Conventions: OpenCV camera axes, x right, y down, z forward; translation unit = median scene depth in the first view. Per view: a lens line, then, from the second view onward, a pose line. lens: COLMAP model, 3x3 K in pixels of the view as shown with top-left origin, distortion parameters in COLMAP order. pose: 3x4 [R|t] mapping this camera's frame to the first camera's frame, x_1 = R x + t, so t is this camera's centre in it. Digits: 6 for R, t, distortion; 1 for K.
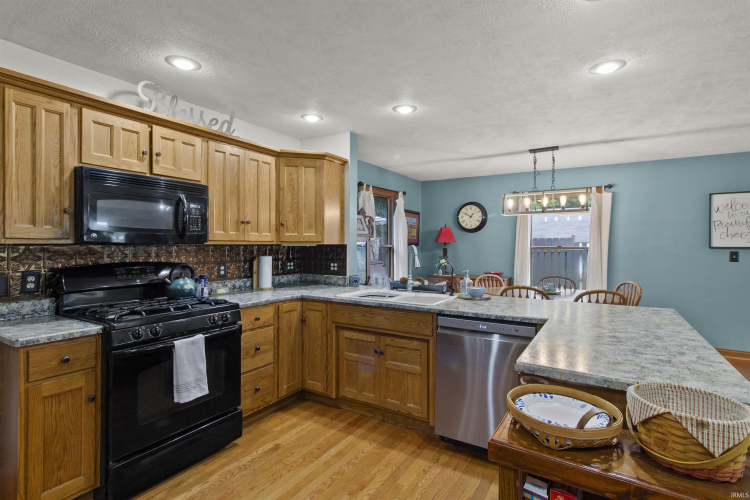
lens RADIAL K [[368.0, 0, 373.7], [0, 368.0, 247.2], [0, 0, 1]] dist [0.022213, 0.001874]
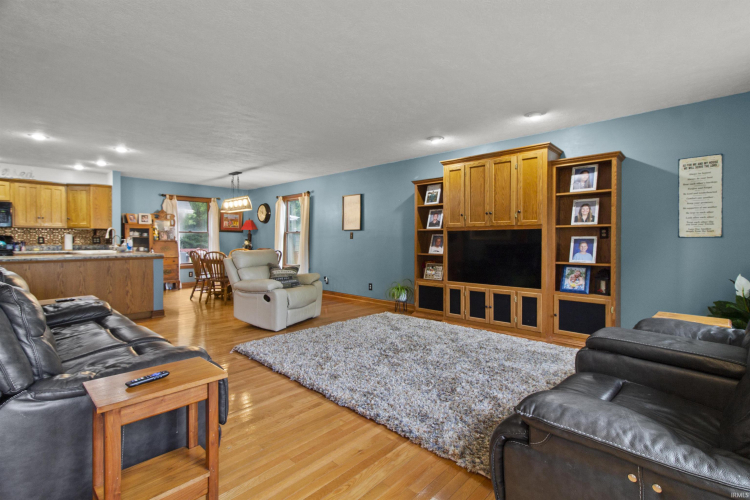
lens RADIAL K [[368.0, 0, 377.5], [0, 368.0, 243.0], [0, 0, 1]] dist [0.022213, 0.001874]
pose [[0.978983, -0.001381, -0.203935, 1.391109], [0.000950, 0.999997, -0.002207, 0.060108], [0.203937, 0.001967, 0.978982, -0.524539]]
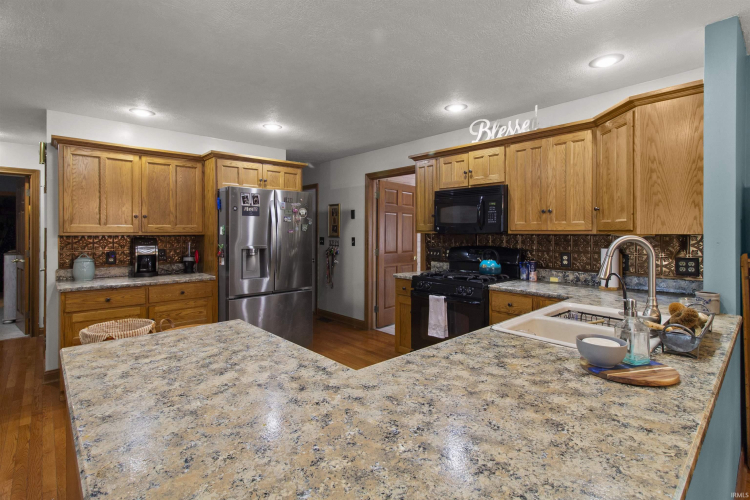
lens RADIAL K [[368.0, 0, 381.7], [0, 368.0, 233.1], [0, 0, 1]] dist [0.022213, 0.001874]
pose [[-0.257806, 0.003094, -0.966192, 0.481216], [-0.006977, 0.999963, 0.005064, -0.007904], [0.966172, 0.008047, -0.257775, 0.557583]]
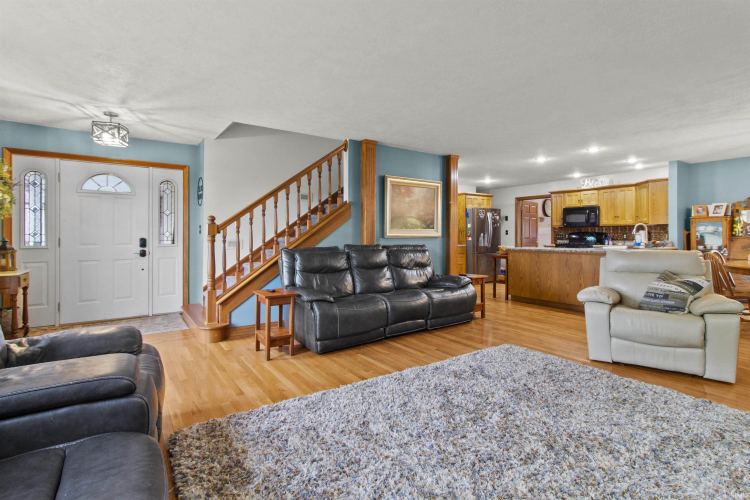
lens RADIAL K [[368.0, 0, 372.2], [0, 368.0, 236.4], [0, 0, 1]] dist [0.022213, 0.001874]
pose [[-0.418390, -0.001960, -0.908266, 1.804585], [-0.011418, 0.999930, 0.003102, 0.052886], [0.908196, 0.011668, -0.418383, 0.364372]]
